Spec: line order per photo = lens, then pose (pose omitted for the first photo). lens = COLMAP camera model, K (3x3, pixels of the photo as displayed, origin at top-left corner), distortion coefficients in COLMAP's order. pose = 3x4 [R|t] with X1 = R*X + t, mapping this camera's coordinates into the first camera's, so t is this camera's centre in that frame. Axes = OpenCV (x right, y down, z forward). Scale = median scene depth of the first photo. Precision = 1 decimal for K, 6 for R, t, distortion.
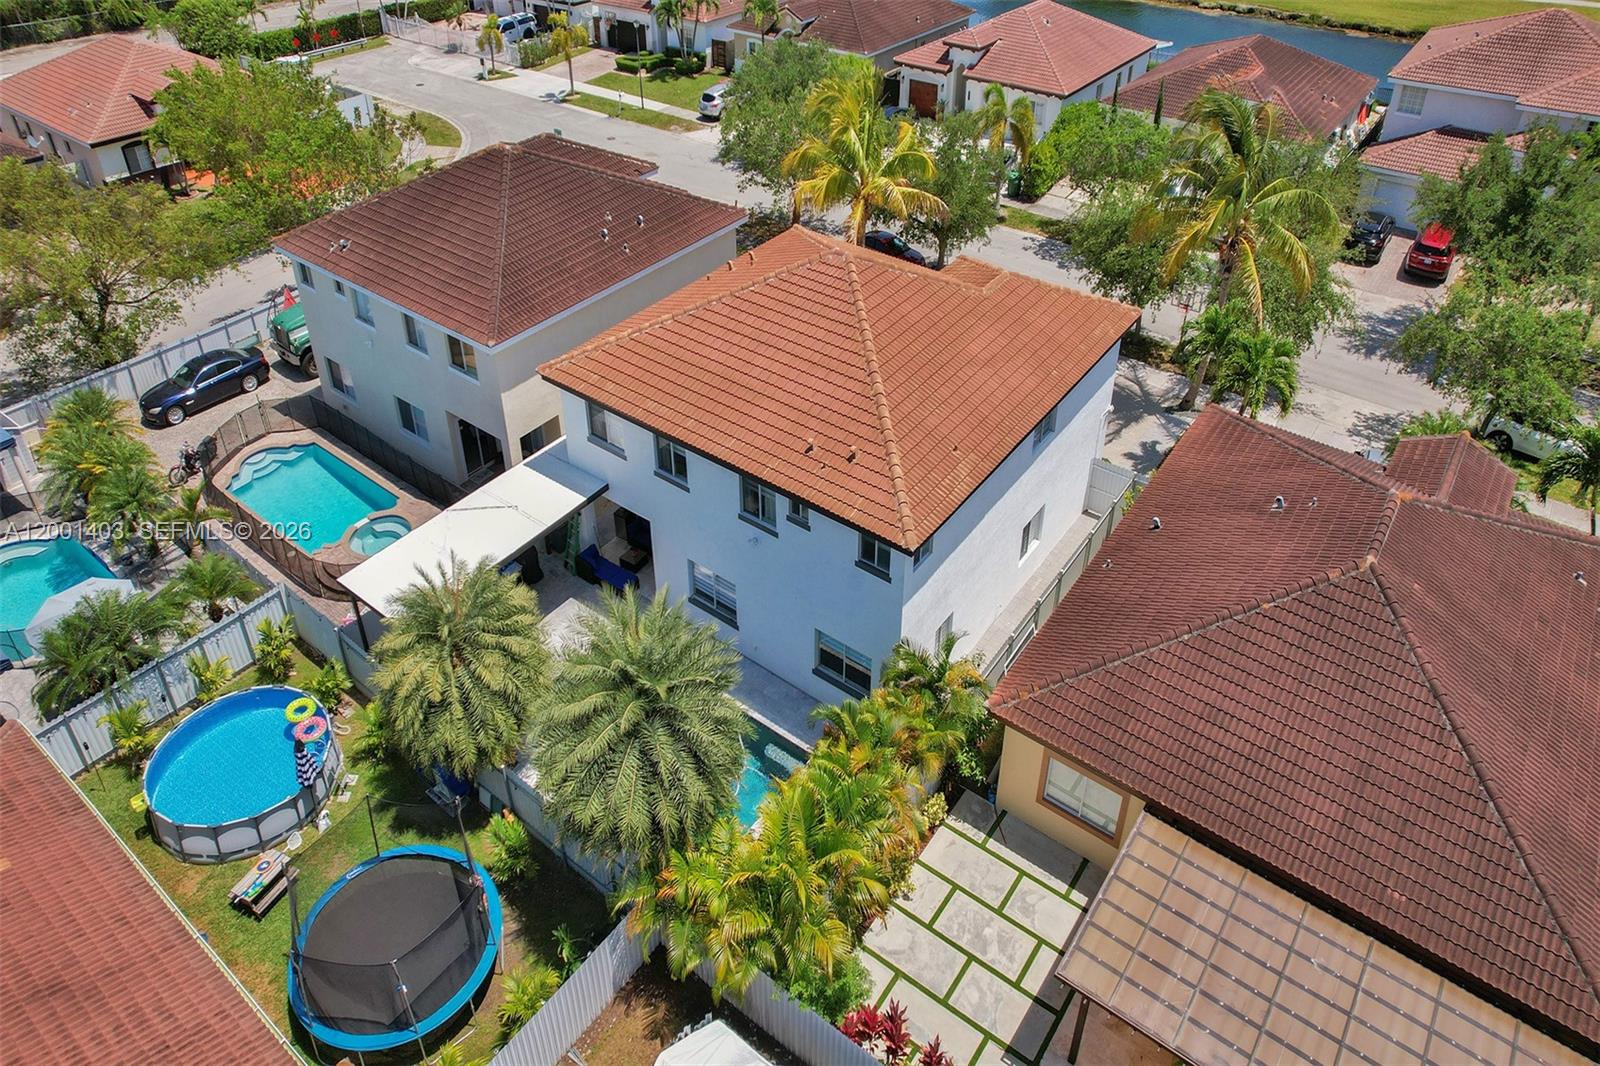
lens RADIAL K [[1010.8, 0, 795.3], [0, 1010.8, 447.1], [0, 0, 1]] dist [-0.057257, 0.032248]
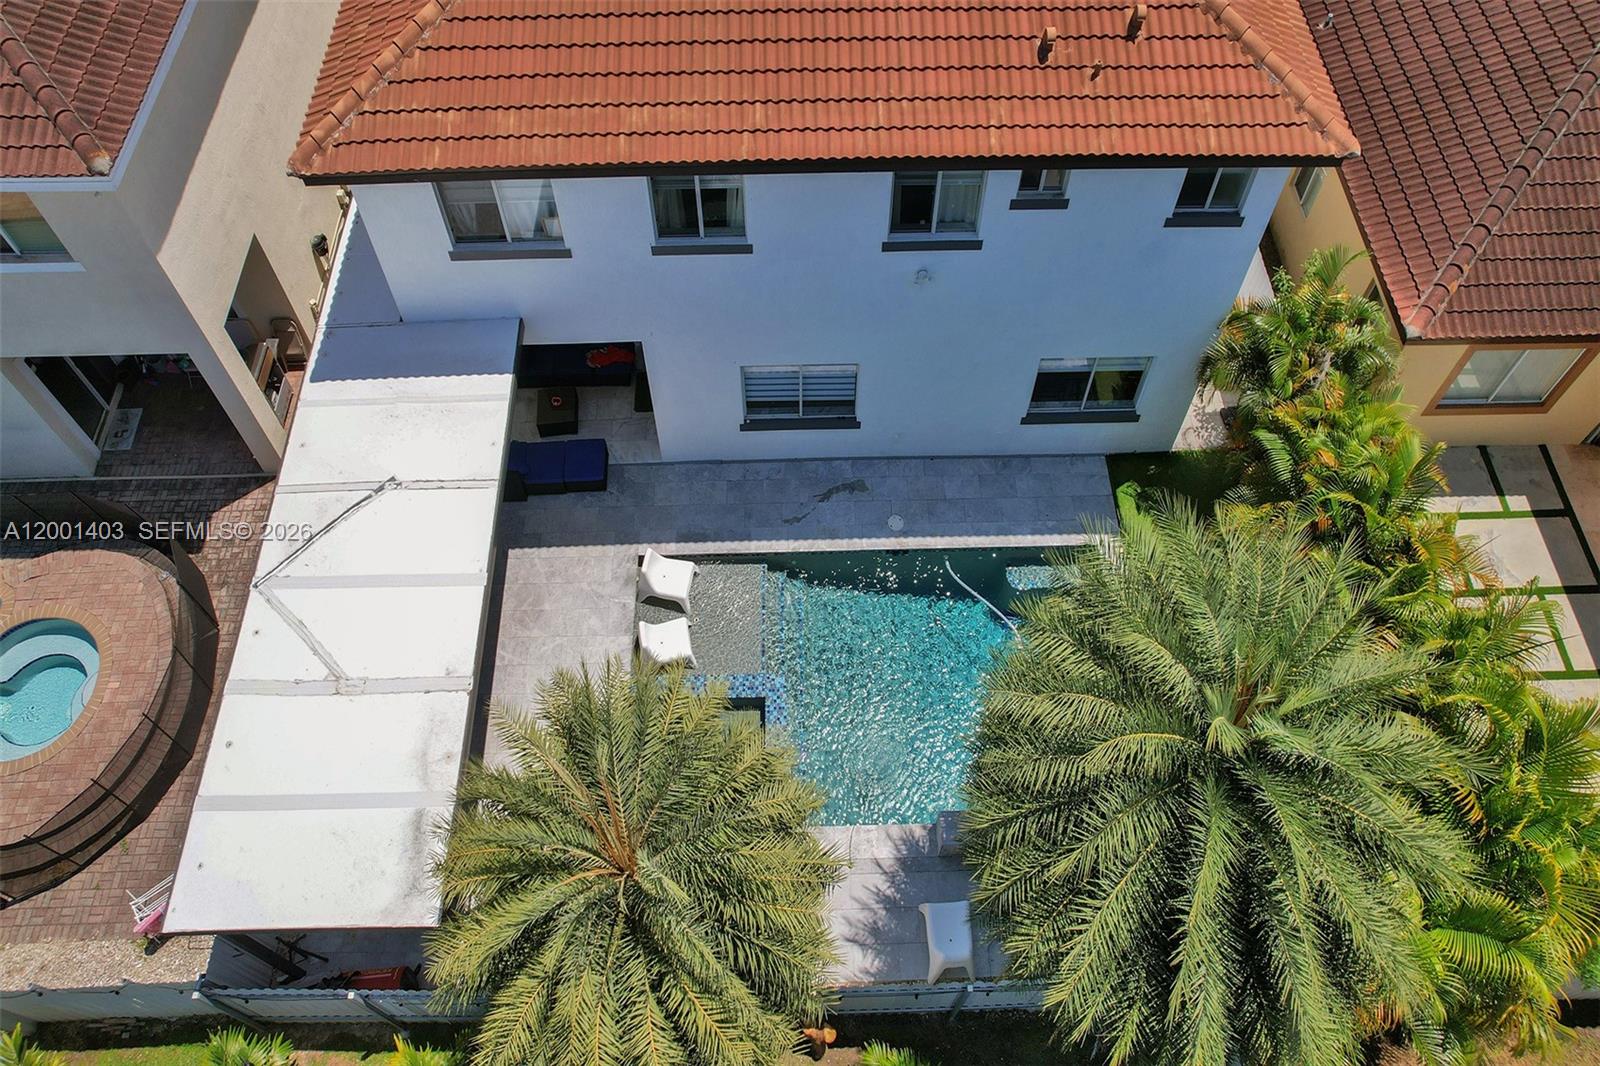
lens RADIAL K [[1216.3, 0, 792.8], [0, 1216.3, 520.9], [0, 0, 1]] dist [-0.067964, 0.080077]
pose [[0.789732, -0.543691, 0.284118, -0.229811], [0.370033, 0.791595, 0.486265, -0.091304], [-0.489284, -0.278886, 0.826331, 0.330863]]
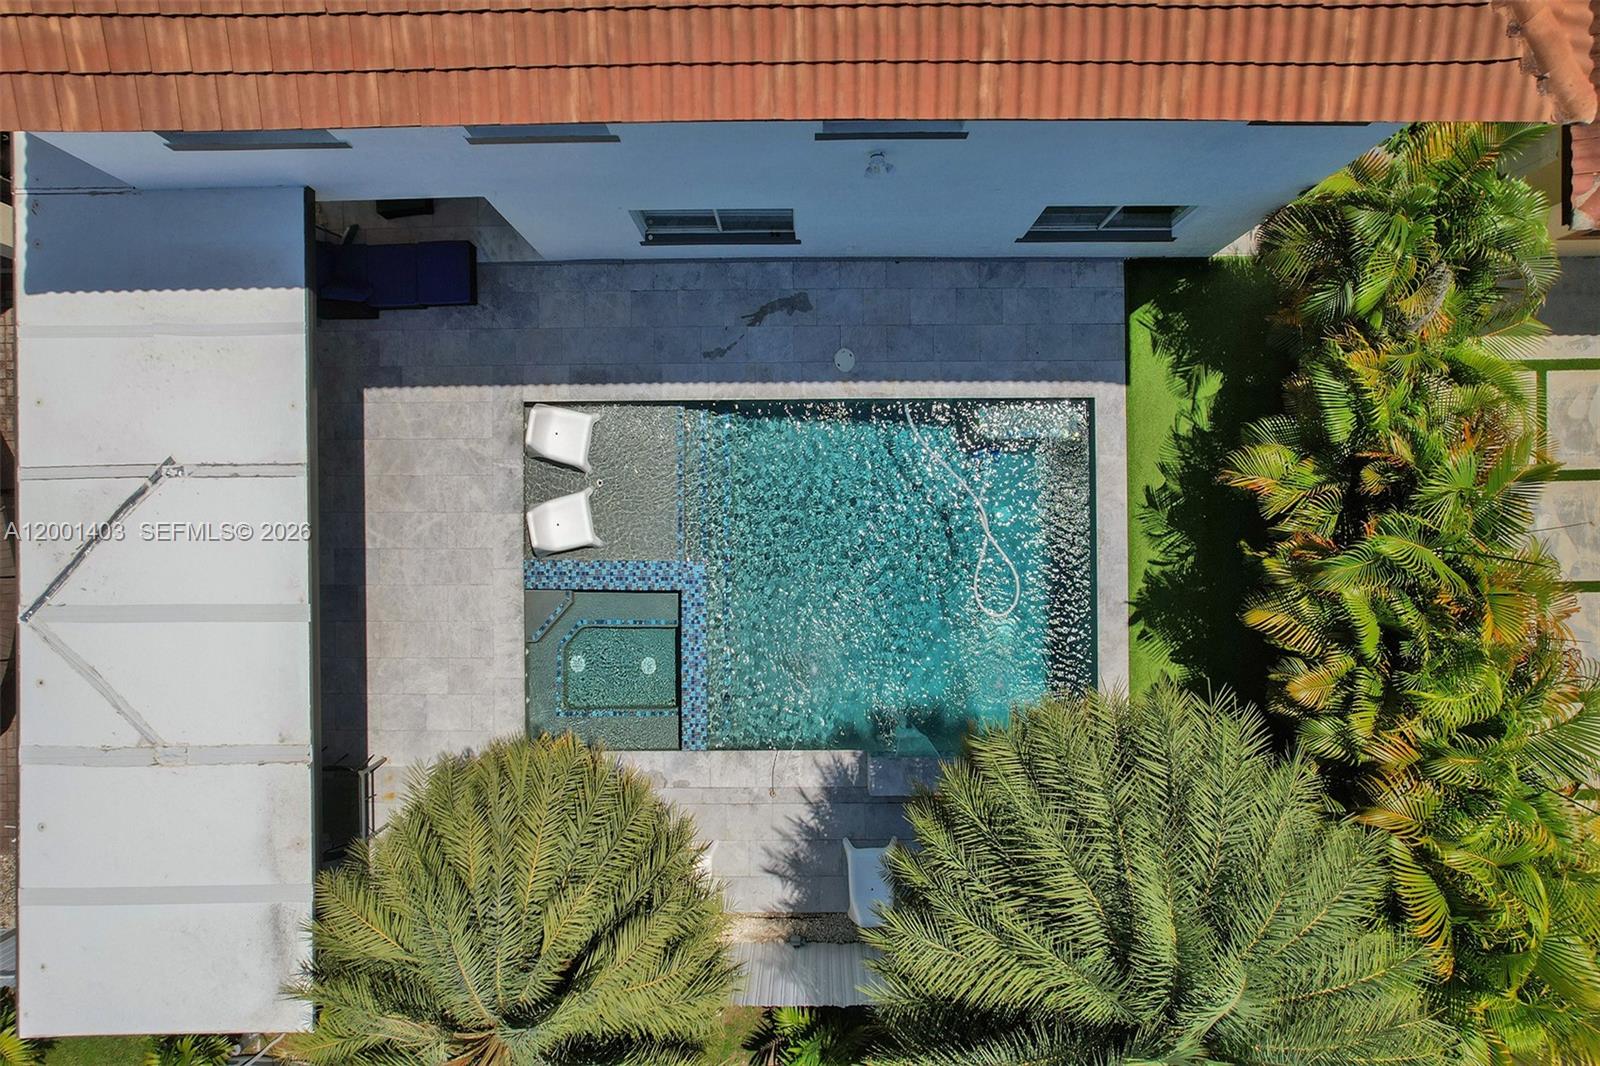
lens RADIAL K [[1216.3, 0, 793.0], [0, 1216.3, 529.6], [0, 0, 1]] dist [-0.067964, 0.080077]
pose [[0.794898, -0.603779, -0.059896, -0.075672], [0.368568, 0.402089, 0.838142, -0.148017], [-0.481969, -0.688313, 0.542153, 0.480724]]
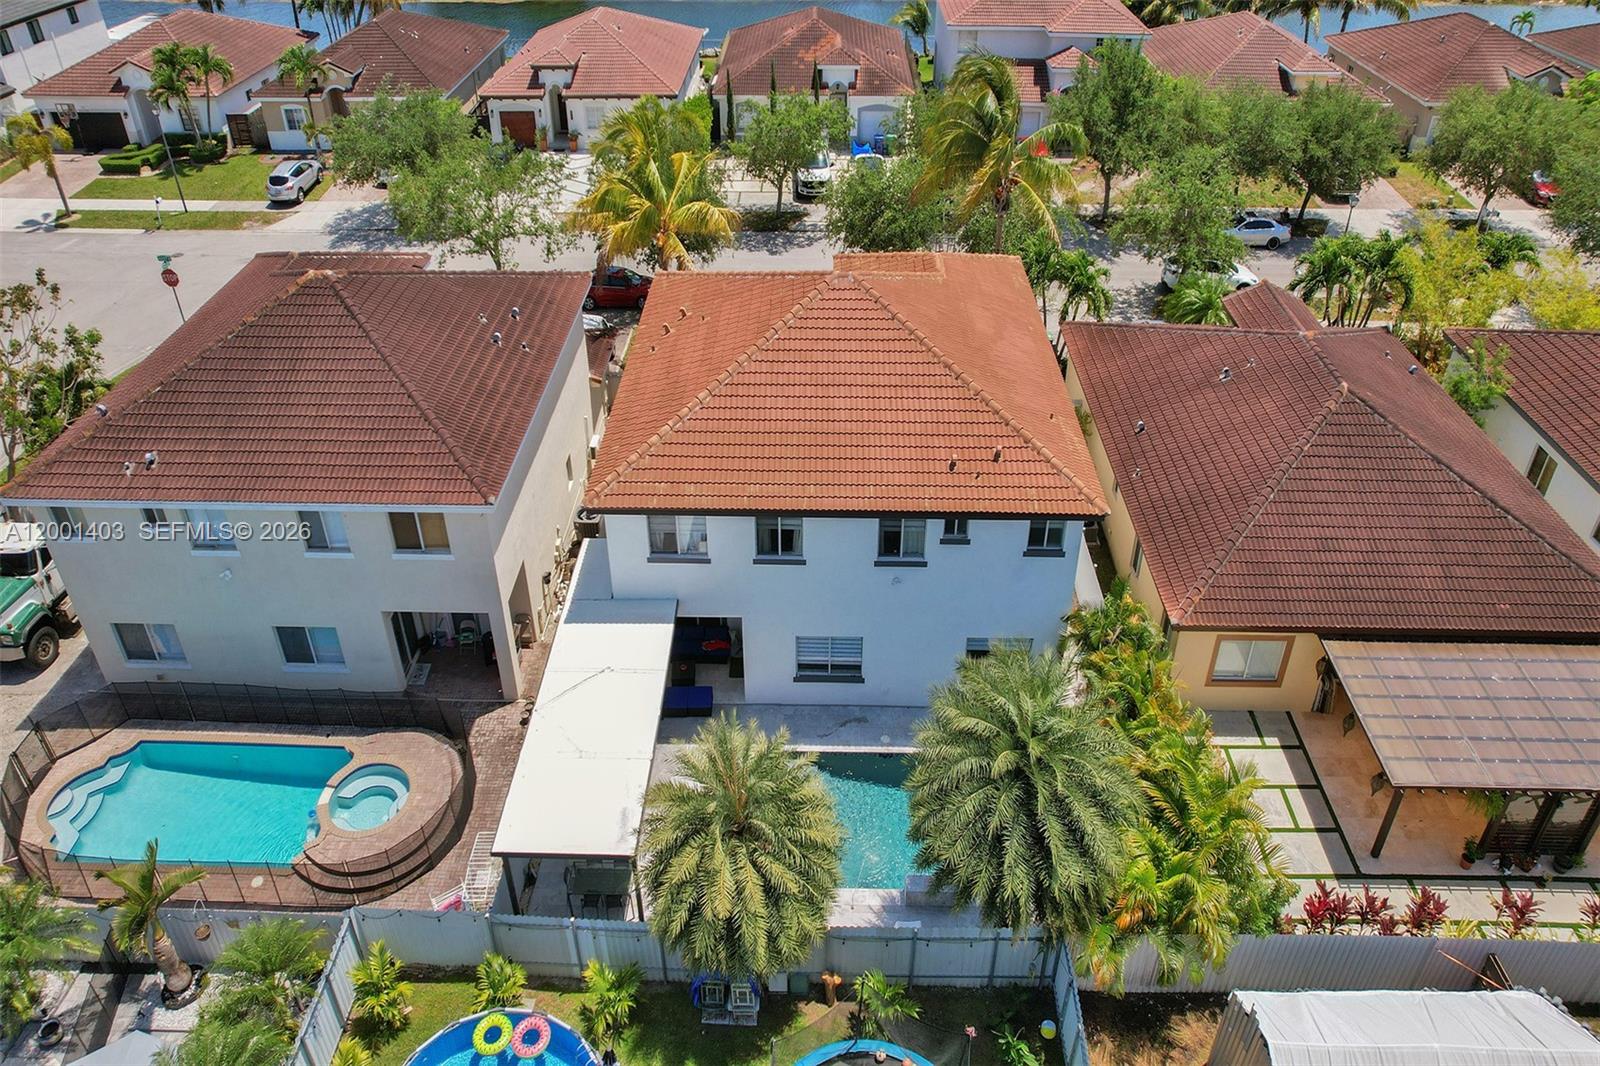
lens RADIAL K [[1010.8, 0, 819.9], [0, 1010.8, 448.3], [0, 0, 1]] dist [-0.057257, 0.032248]
pose [[0.805629, -0.345349, 0.481349, -0.352969], [0.347200, 0.933586, 0.088707, -0.092367], [-0.480015, 0.095660, 0.872029, 0.126698]]
